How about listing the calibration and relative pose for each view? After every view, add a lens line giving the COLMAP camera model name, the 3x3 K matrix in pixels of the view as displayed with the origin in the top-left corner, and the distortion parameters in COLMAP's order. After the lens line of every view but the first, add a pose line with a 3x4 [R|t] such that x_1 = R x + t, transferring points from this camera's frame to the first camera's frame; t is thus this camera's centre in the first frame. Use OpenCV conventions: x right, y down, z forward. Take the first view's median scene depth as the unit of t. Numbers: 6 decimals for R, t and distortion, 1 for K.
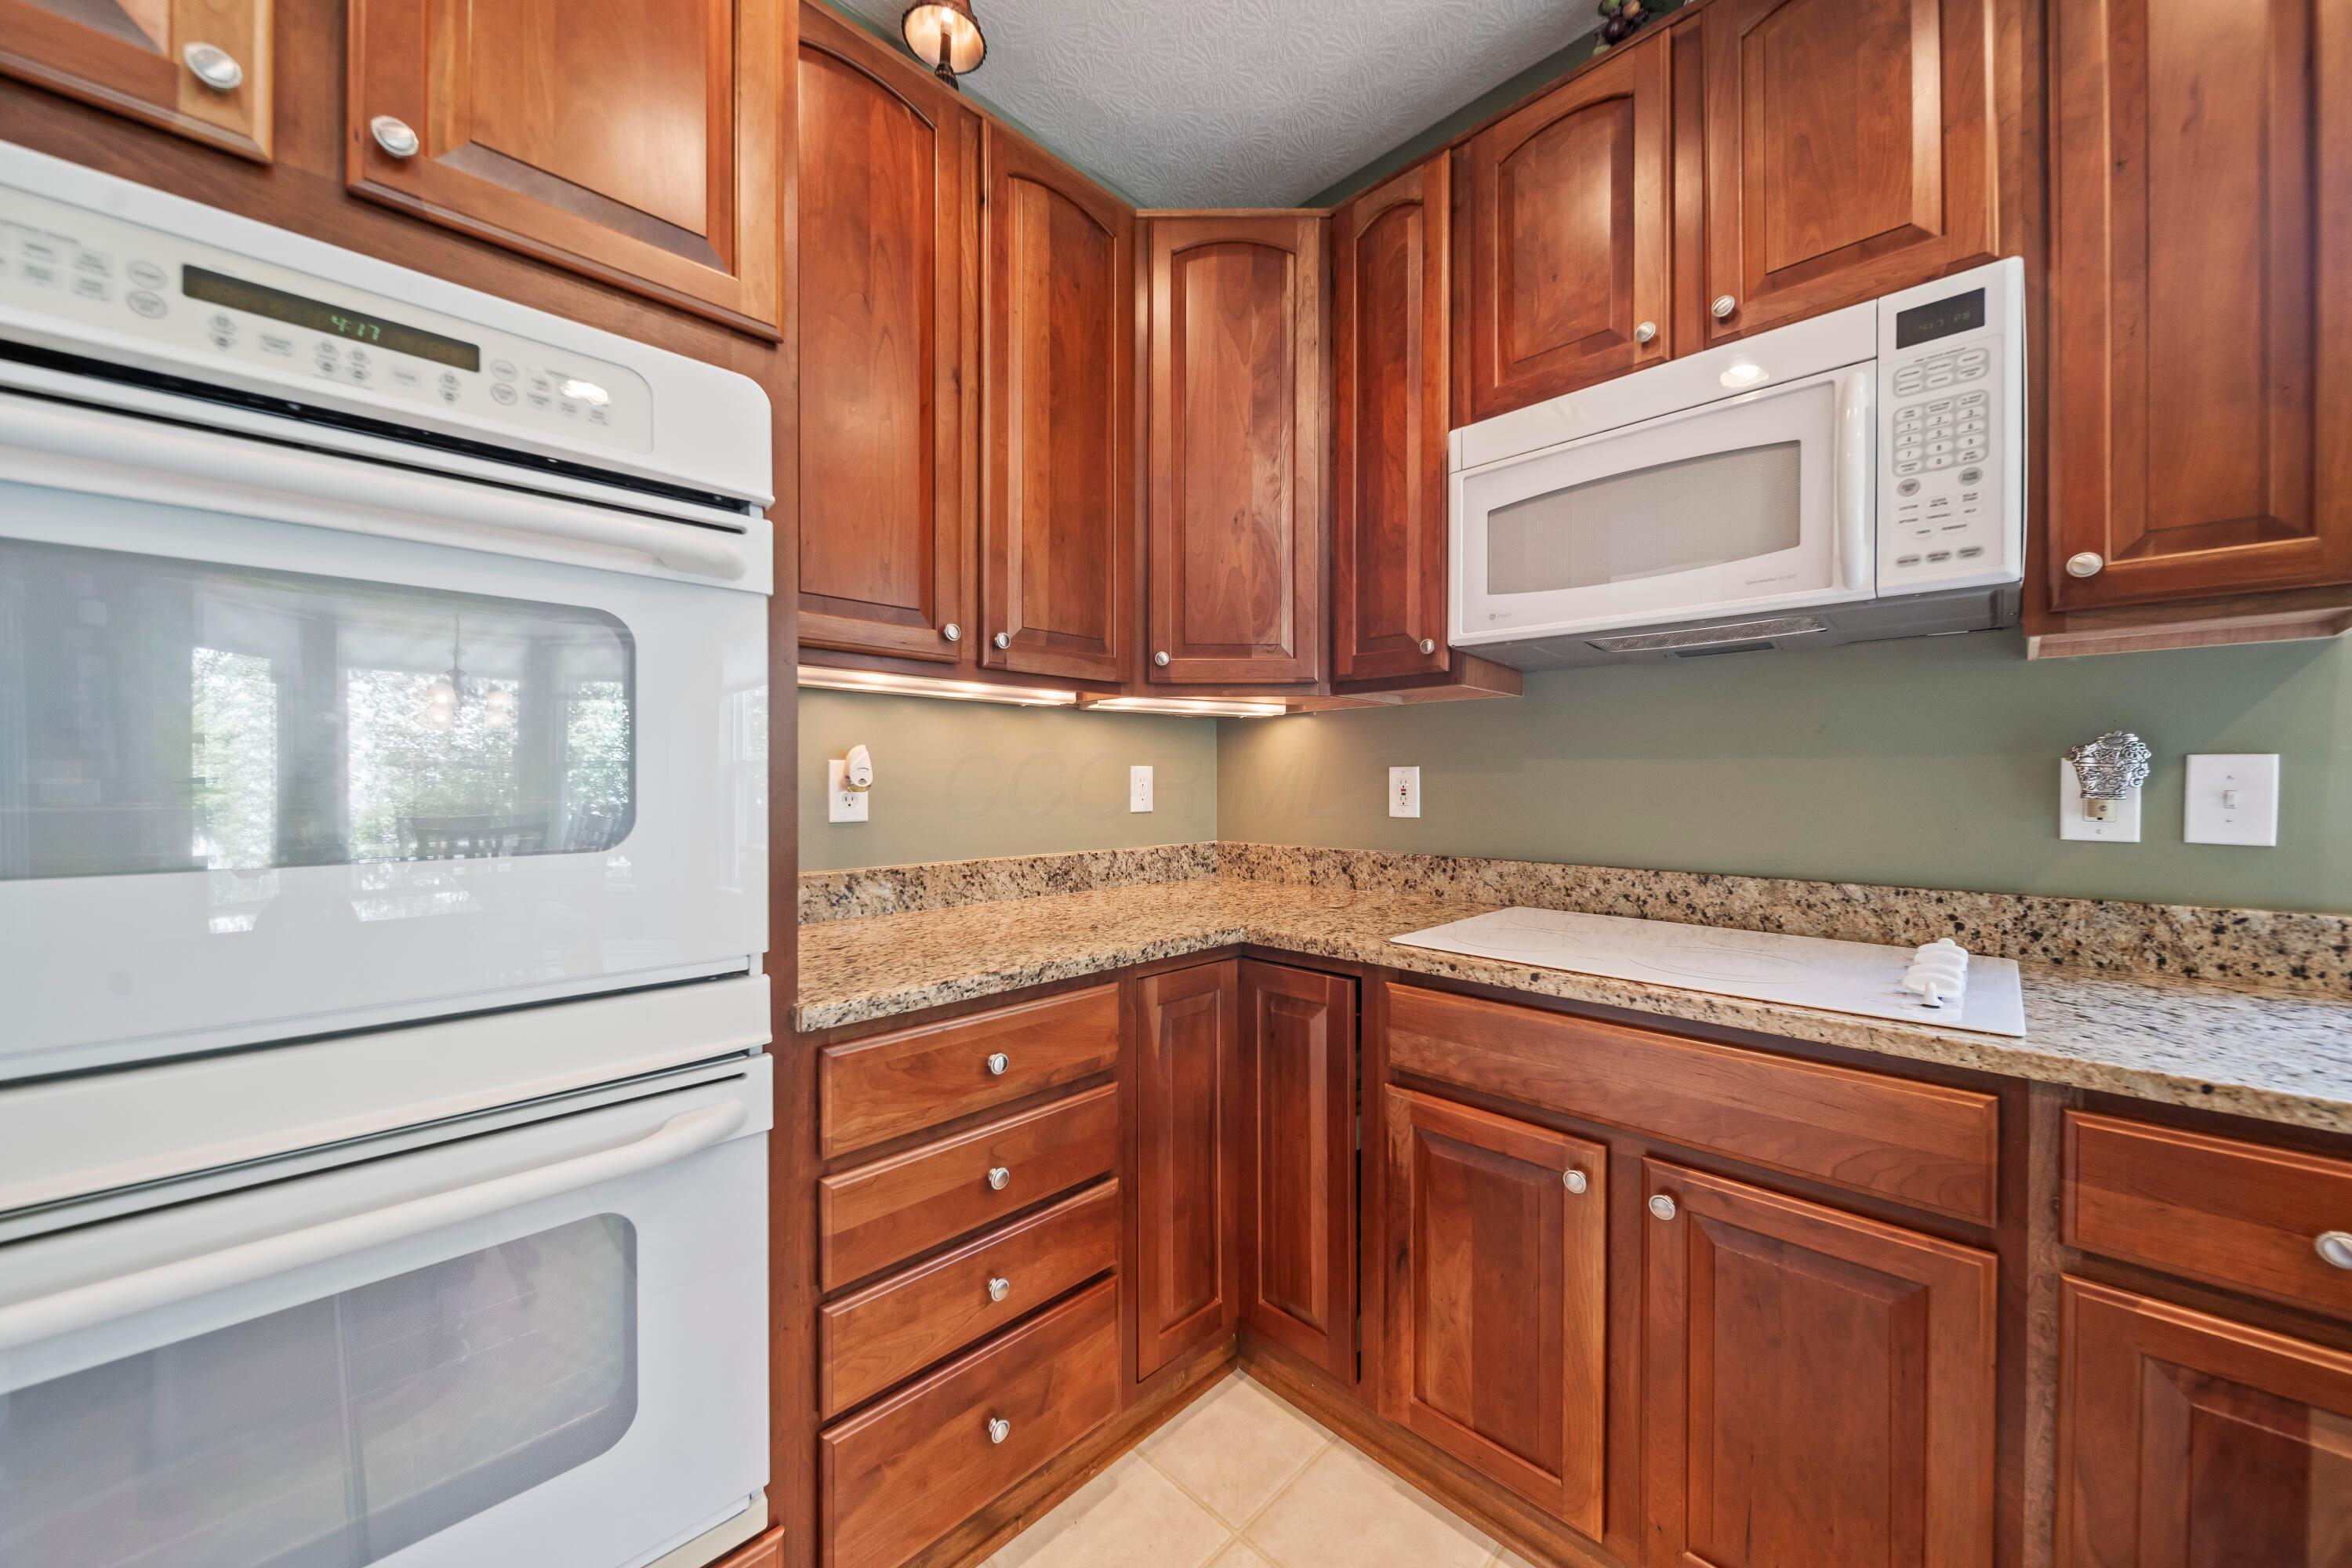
lens RADIAL K [[832.5, 0, 1179.0], [0, 832.5, 782.9], [0, 0, 1]] dist [-0.006560, -0.000096]
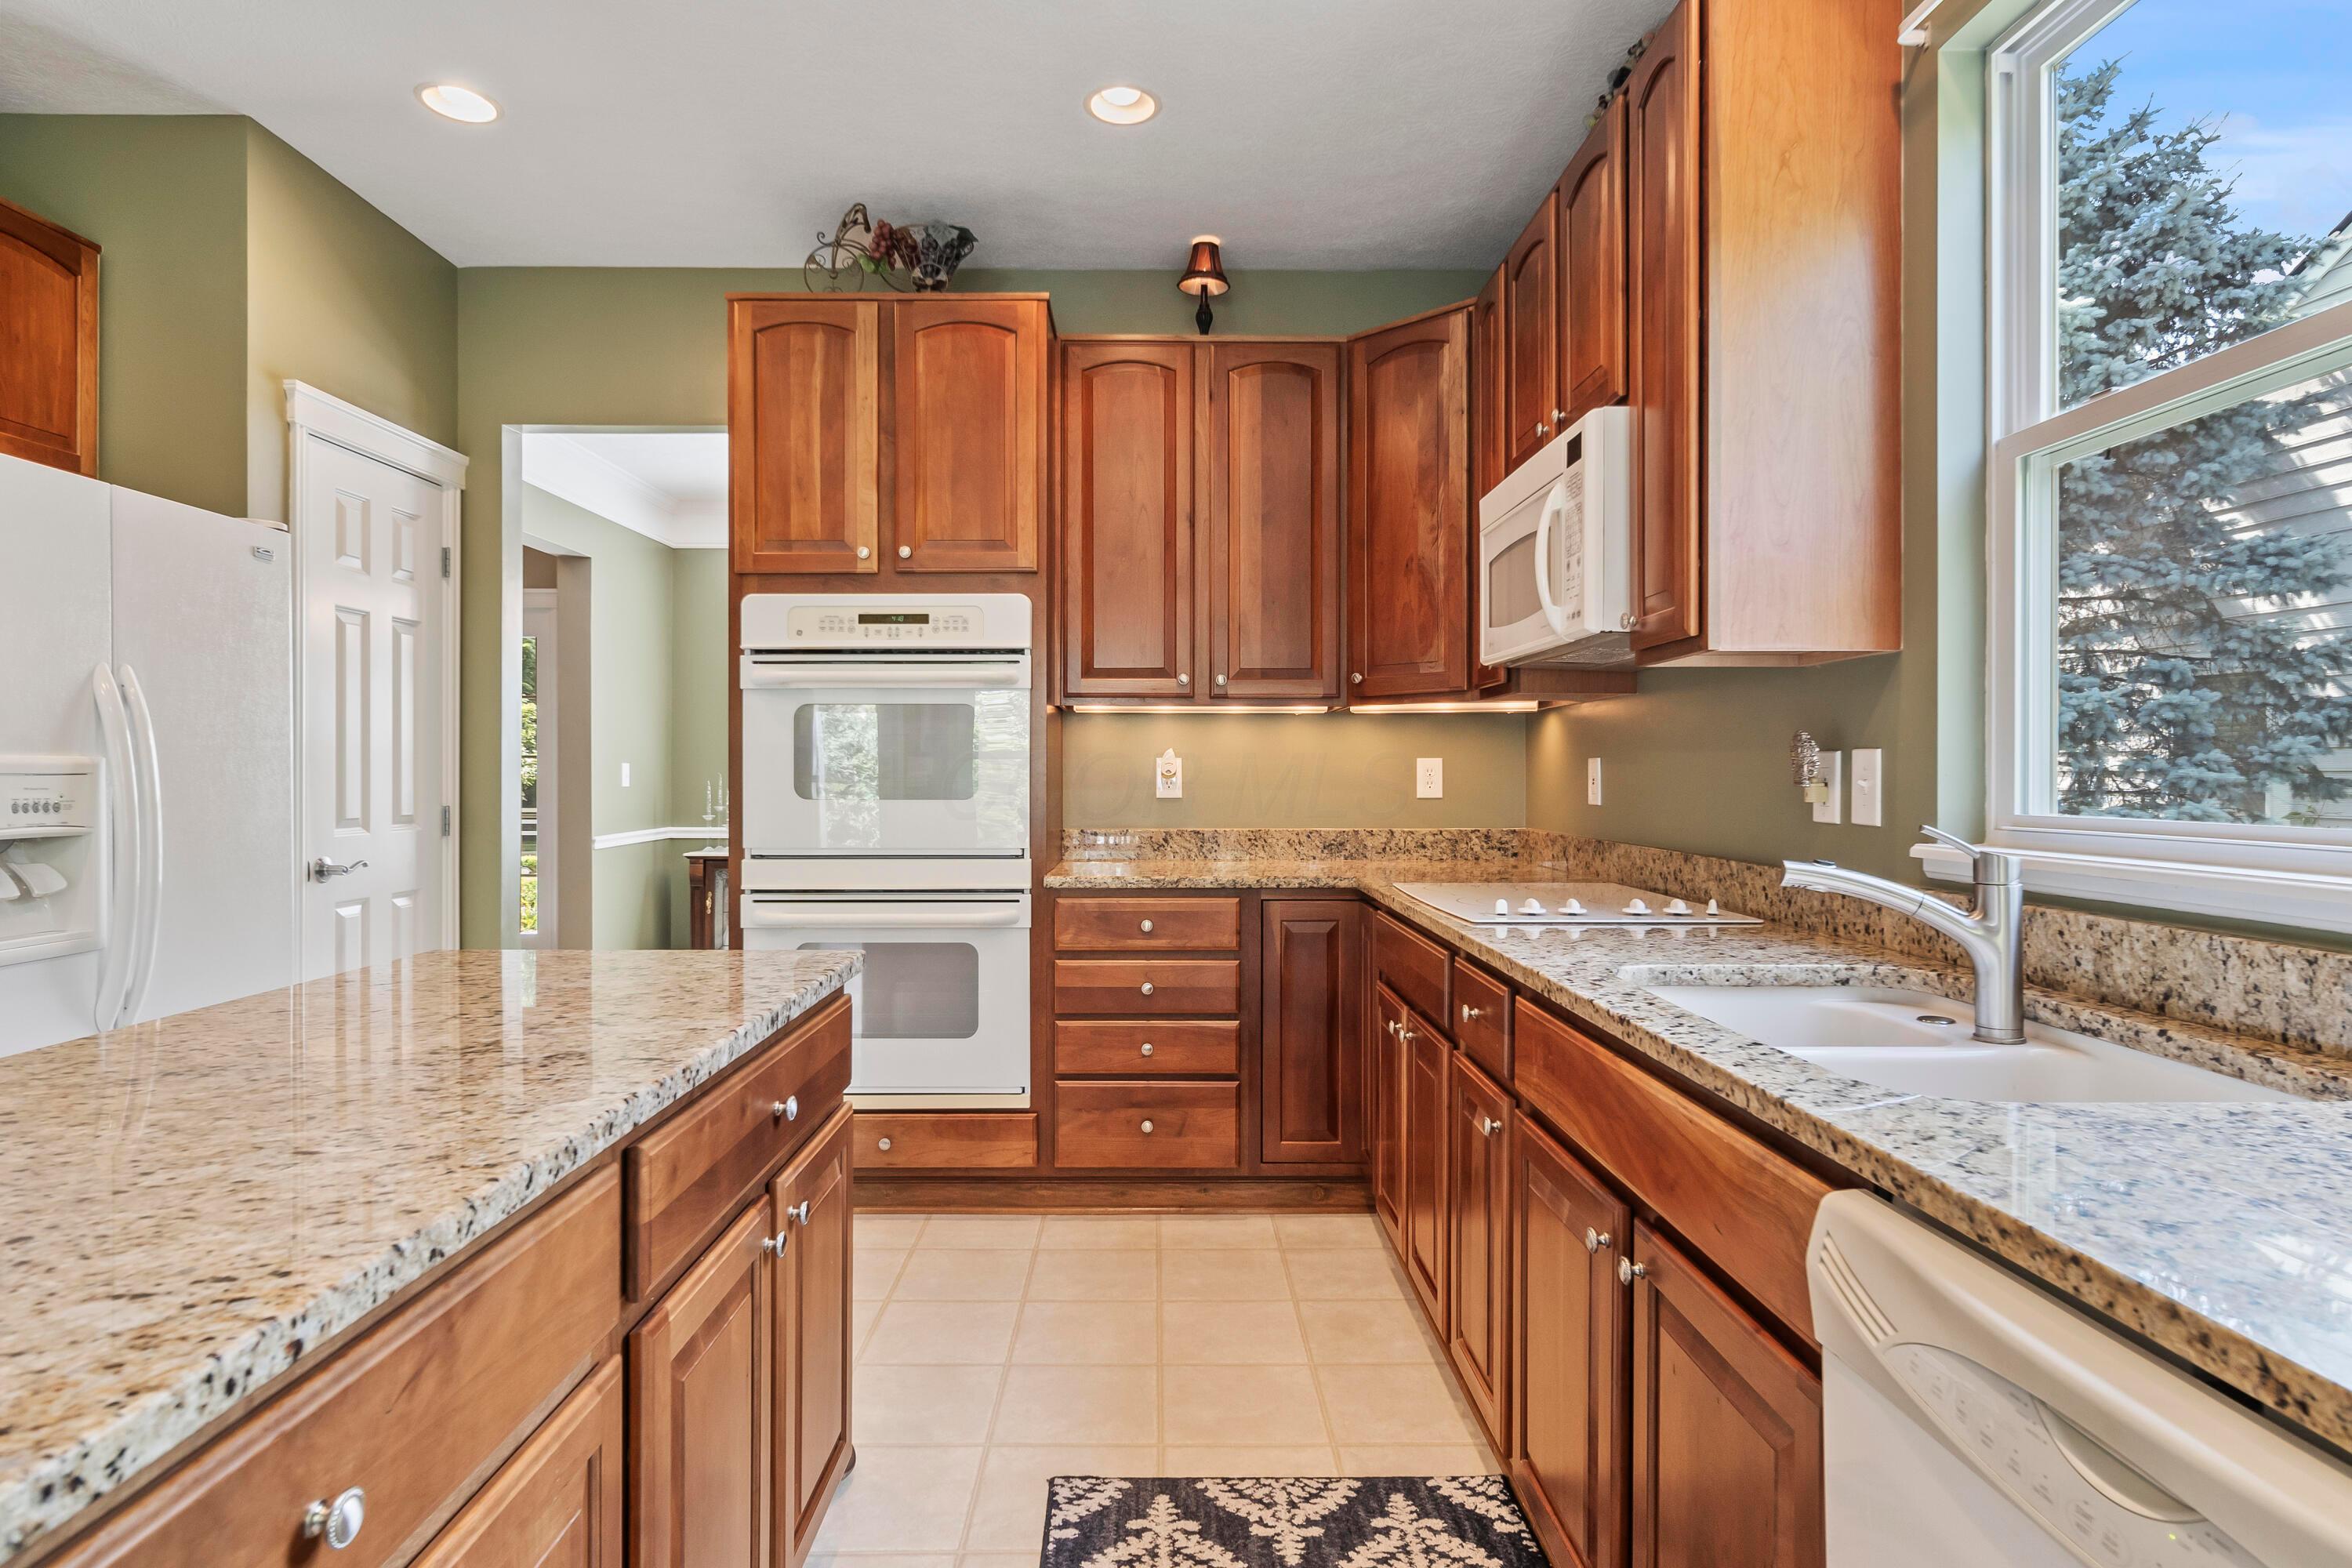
lens RADIAL K [[1243.5, 0, 1173.6], [0, 1243.5, 779.2], [0, 0, 1]] dist [-0.003717, 0.000394]
pose [[0.711001, 0.002294, -0.703187, 1.368120], [0.000695, 0.999992, 0.003965, 0.001929], [0.703191, -0.003307, 0.710994, -0.710586]]
